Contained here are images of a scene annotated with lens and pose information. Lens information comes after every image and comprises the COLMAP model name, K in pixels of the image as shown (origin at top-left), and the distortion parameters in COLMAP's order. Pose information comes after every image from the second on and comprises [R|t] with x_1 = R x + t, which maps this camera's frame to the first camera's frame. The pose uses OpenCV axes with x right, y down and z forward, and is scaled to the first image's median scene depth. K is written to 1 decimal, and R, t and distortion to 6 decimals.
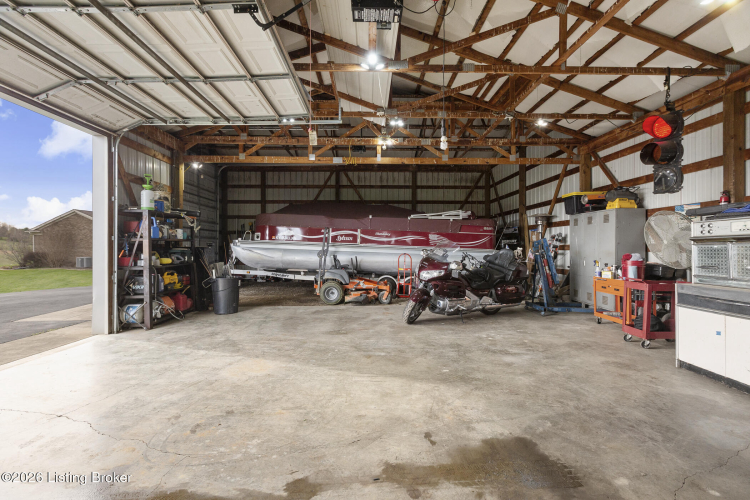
lens RADIAL K [[333.9, 0, 375.8], [0, 333.9, 248.4], [0, 0, 1]] dist [0.000154, 0.000472]
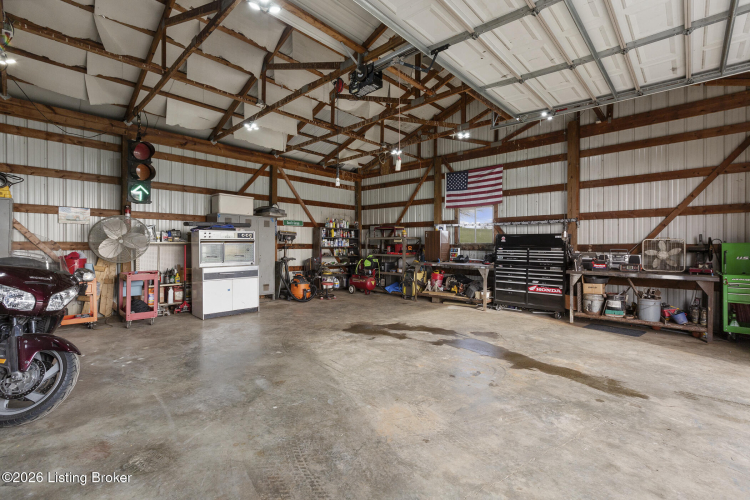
lens RADIAL K [[333.9, 0, 375.9], [0, 333.9, 247.2], [0, 0, 1]] dist [0.000154, 0.000472]
pose [[-0.711771, -0.003994, 0.702400, -0.950209], [-0.000254, 0.999985, 0.005428, -0.005215], [-0.702411, 0.003685, -0.711762, 1.787241]]
